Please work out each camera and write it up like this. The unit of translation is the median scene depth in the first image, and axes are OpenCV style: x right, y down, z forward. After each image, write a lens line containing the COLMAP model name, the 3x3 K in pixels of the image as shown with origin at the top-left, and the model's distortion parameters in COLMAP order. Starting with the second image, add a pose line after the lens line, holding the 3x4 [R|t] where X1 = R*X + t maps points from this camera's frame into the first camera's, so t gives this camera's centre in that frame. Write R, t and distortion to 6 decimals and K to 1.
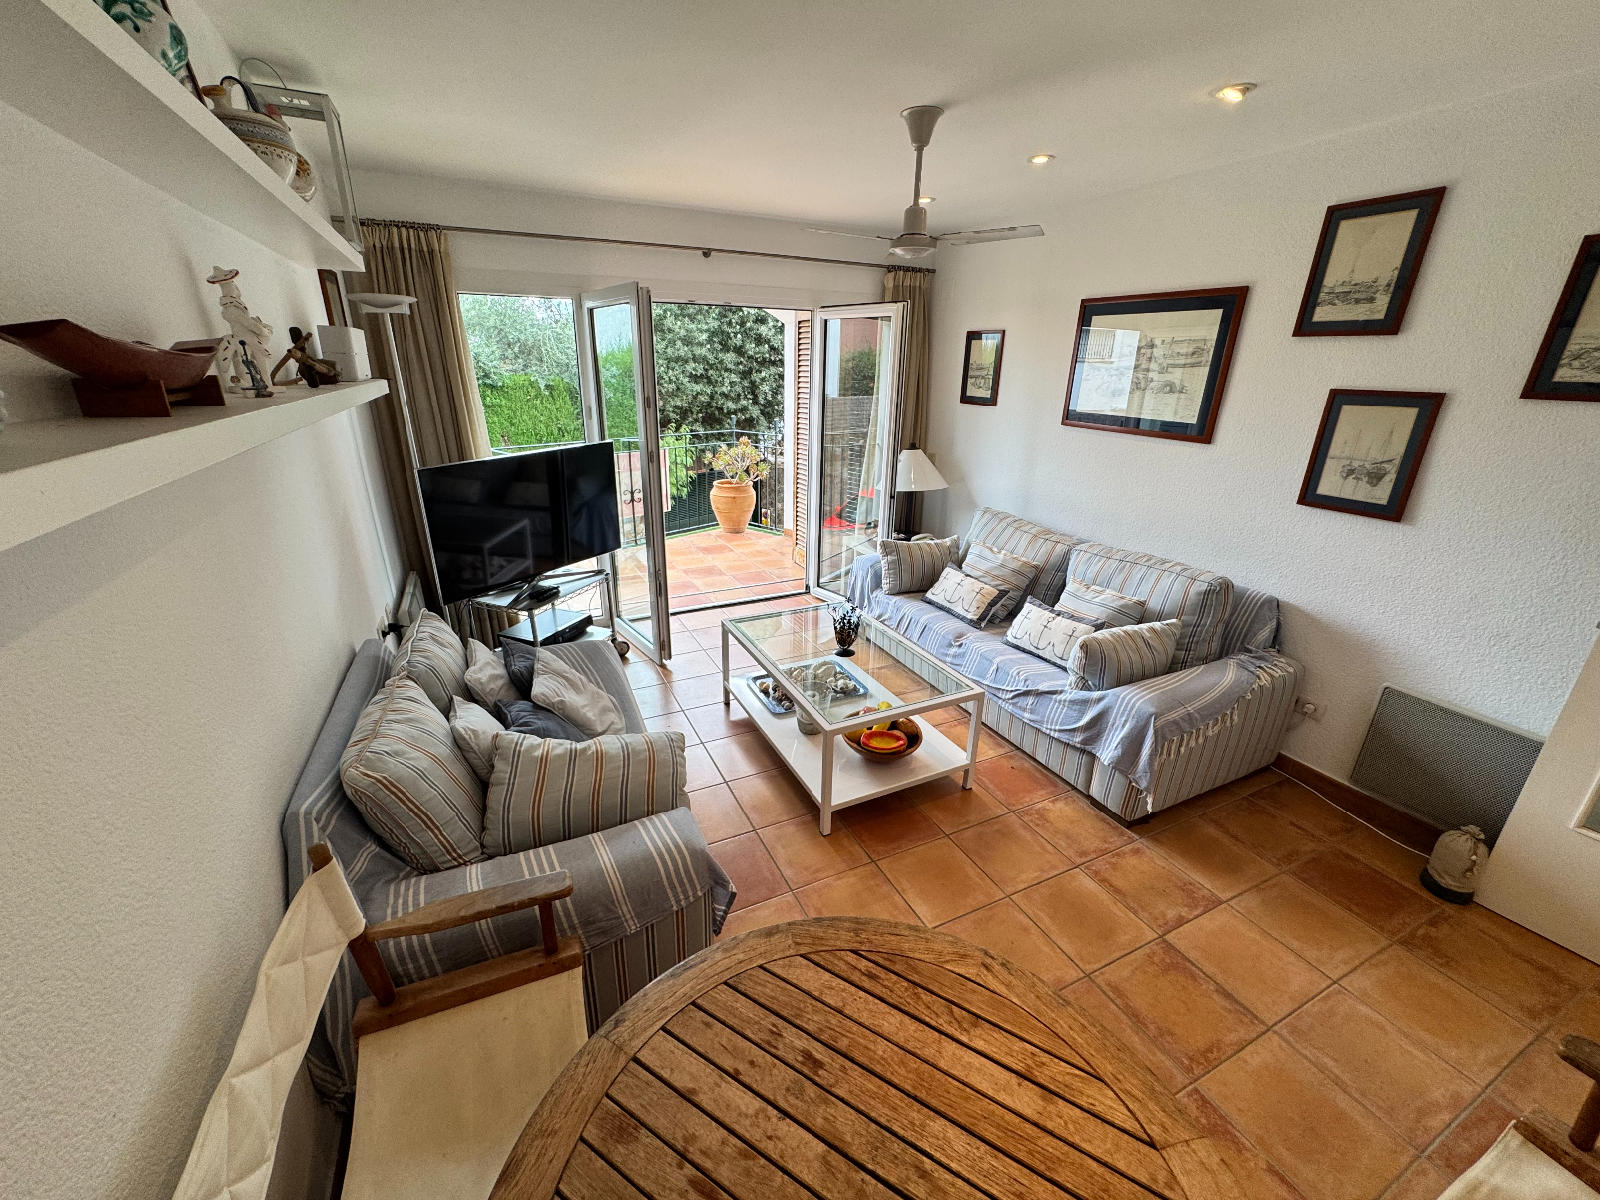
lens RADIAL K [[635.1, 0, 797.2], [0, 635.1, 598.4], [0, 0, 1]] dist [-0.002275, 0.000703]
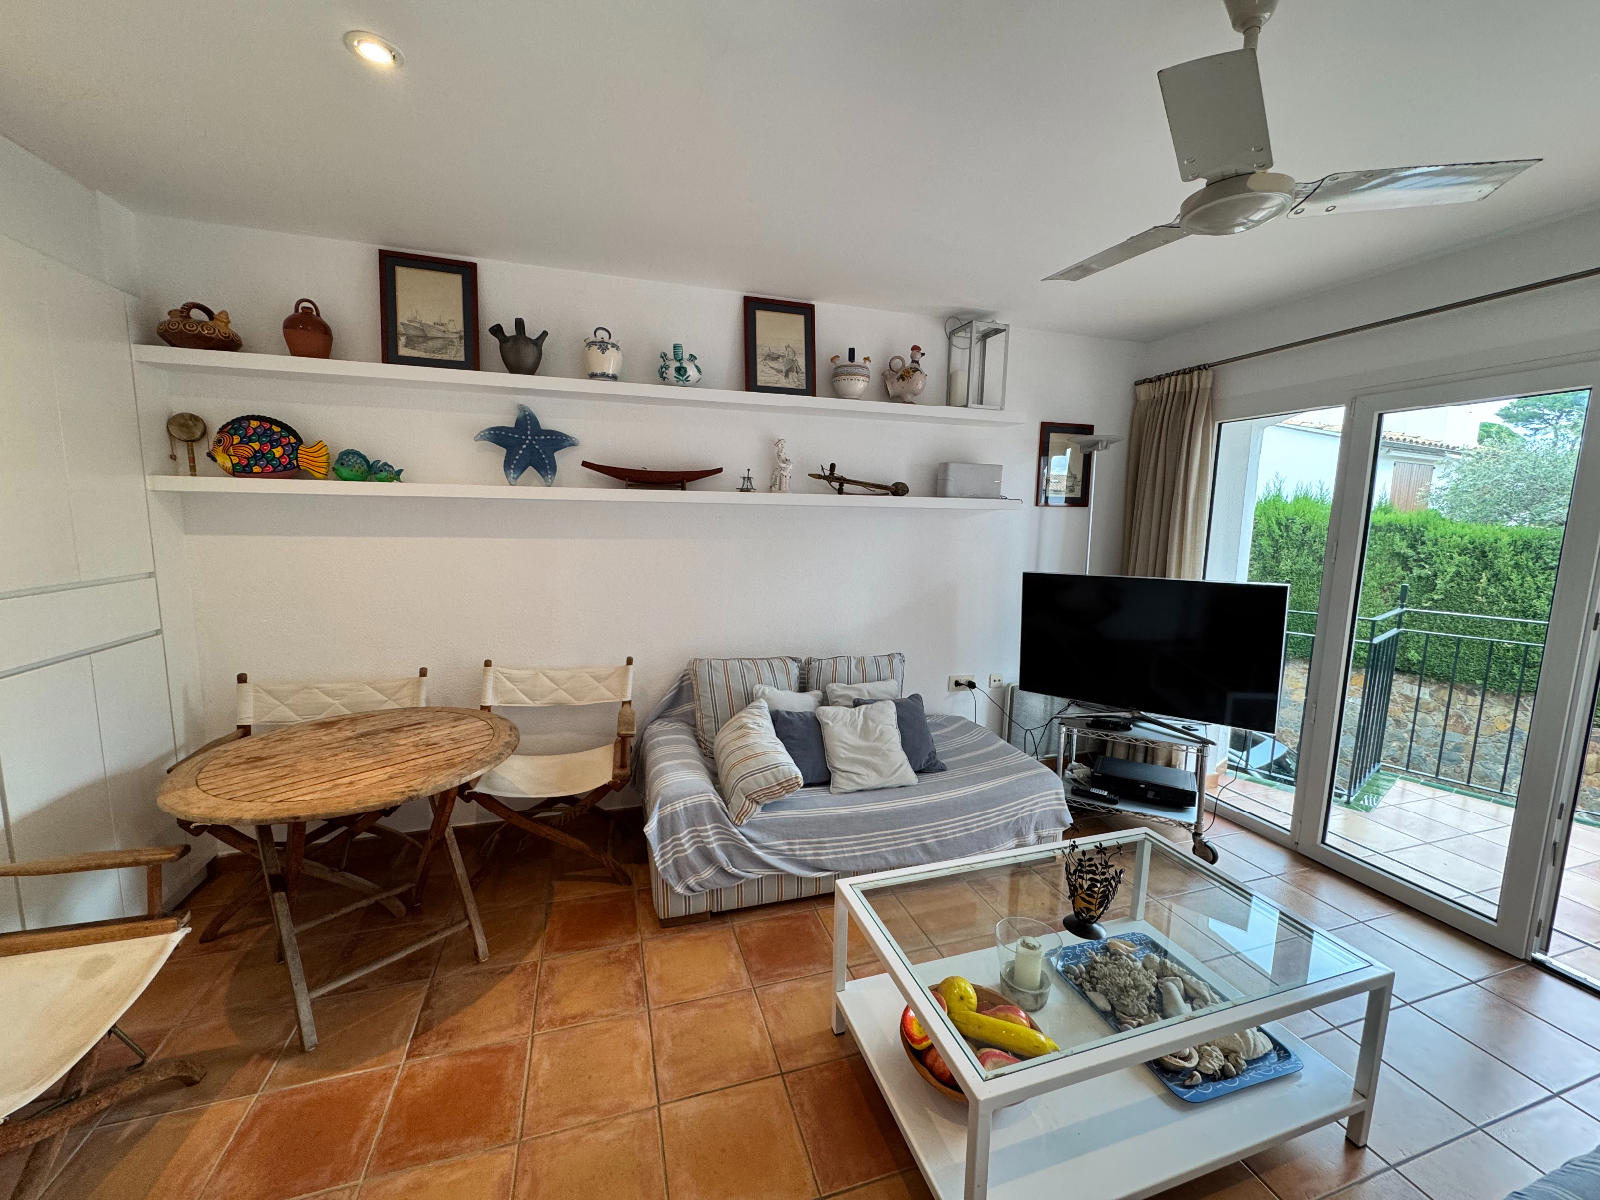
lens RADIAL K [[635.1, 0, 797.2], [0, 635.1, 598.4], [0, 0, 1]] dist [-0.002275, 0.000703]
pose [[-0.139650, 0.112604, -0.983777, 0.615231], [-0.361386, 0.919187, 0.156511, -0.175798], [0.921899, 0.377380, -0.087671, 0.673501]]
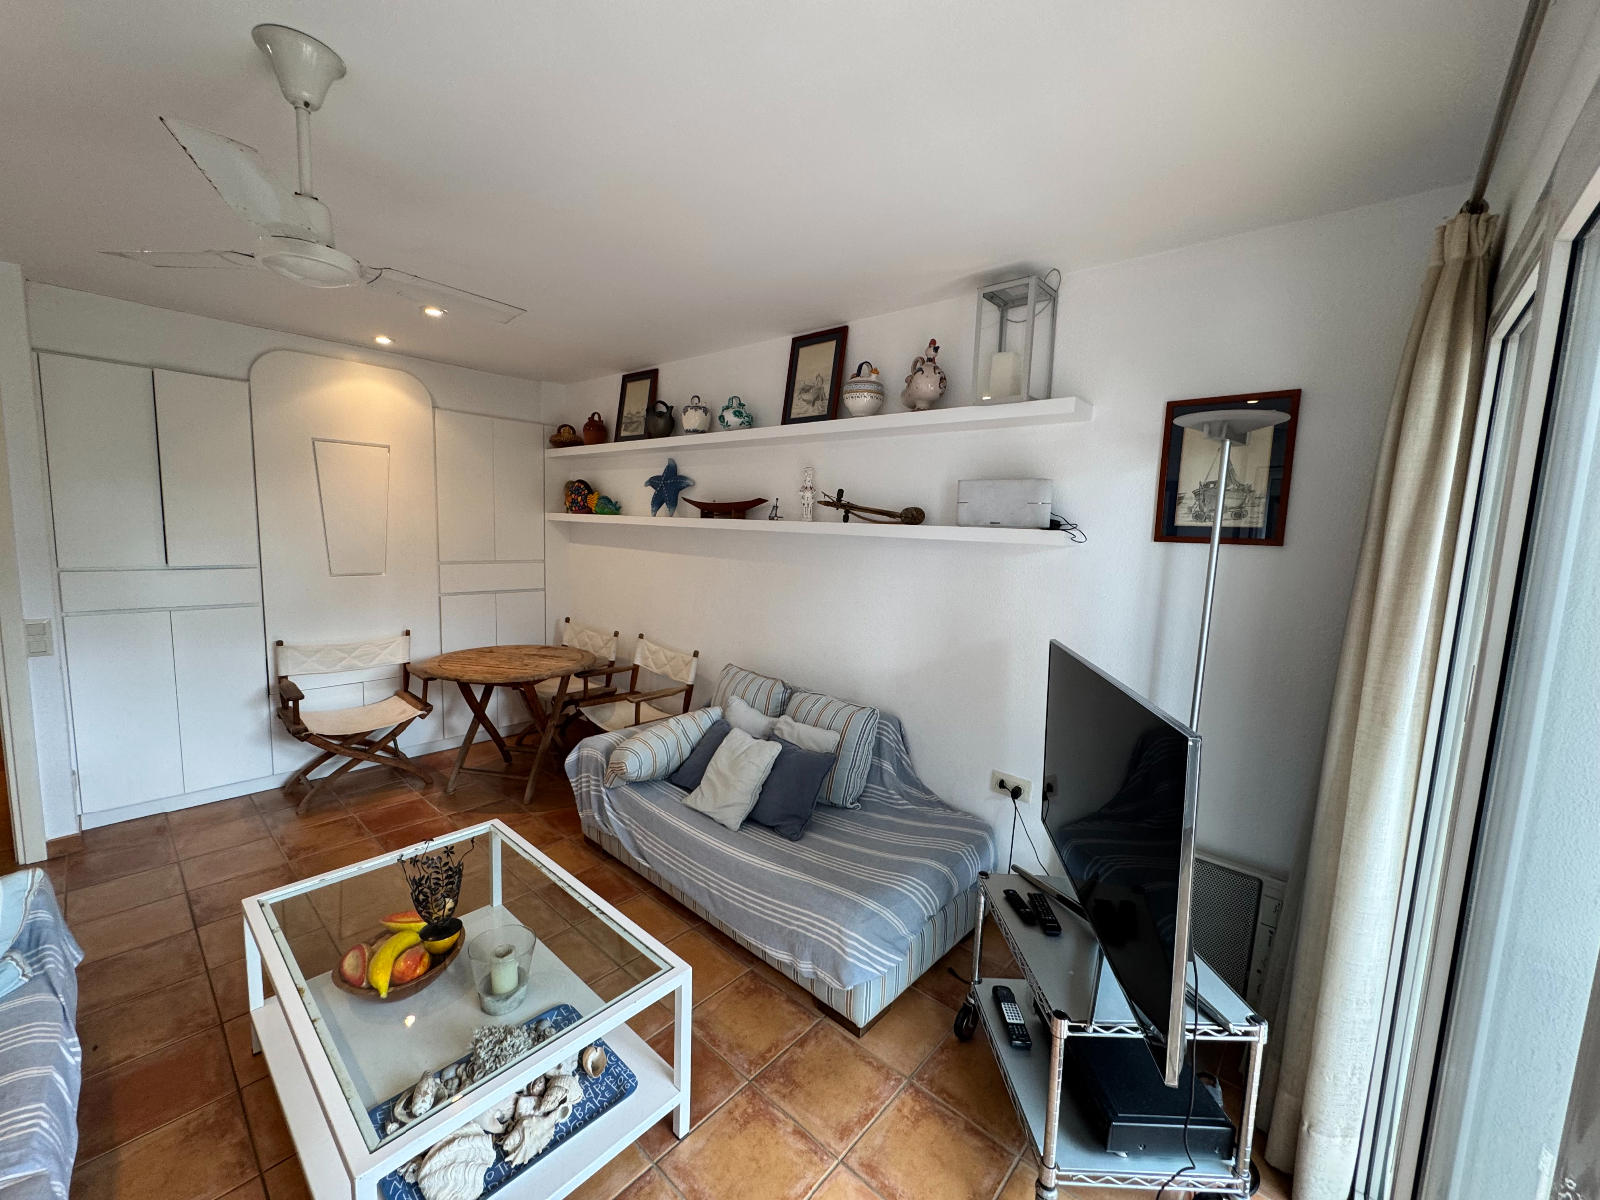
lens RADIAL K [[635.1, 0, 797.2], [0, 635.1, 598.4], [0, 0, 1]] dist [-0.002275, 0.000703]
pose [[-0.921153, -0.003172, -0.389188, 0.003209], [-0.181072, 0.888648, 0.421328, -0.486407], [0.344515, 0.458578, -0.819155, 1.404448]]
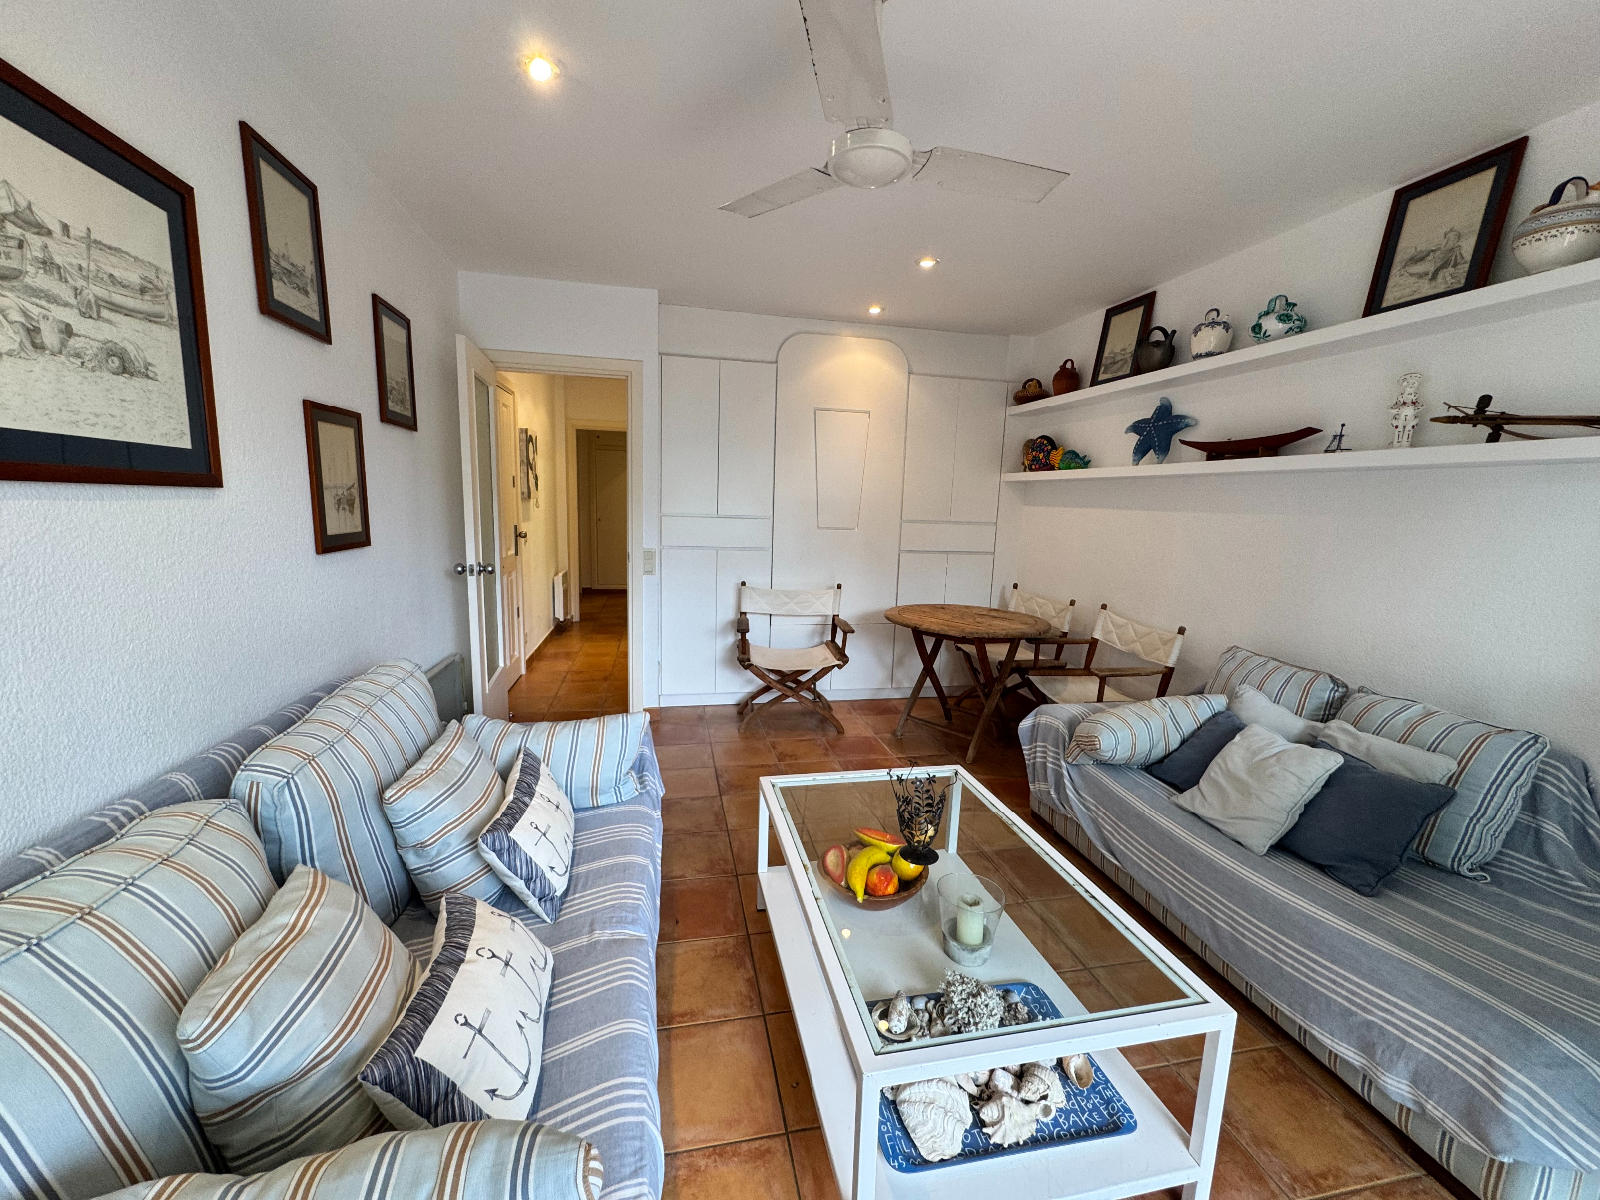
lens RADIAL K [[635.1, 0, 797.2], [0, 635.1, 598.4], [0, 0, 1]] dist [-0.002275, 0.000703]
pose [[-0.970626, -0.081380, 0.226414, 0.072068], [0.038499, 0.876397, 0.480048, -0.388918], [-0.237494, 0.474664, -0.847520, 1.351596]]
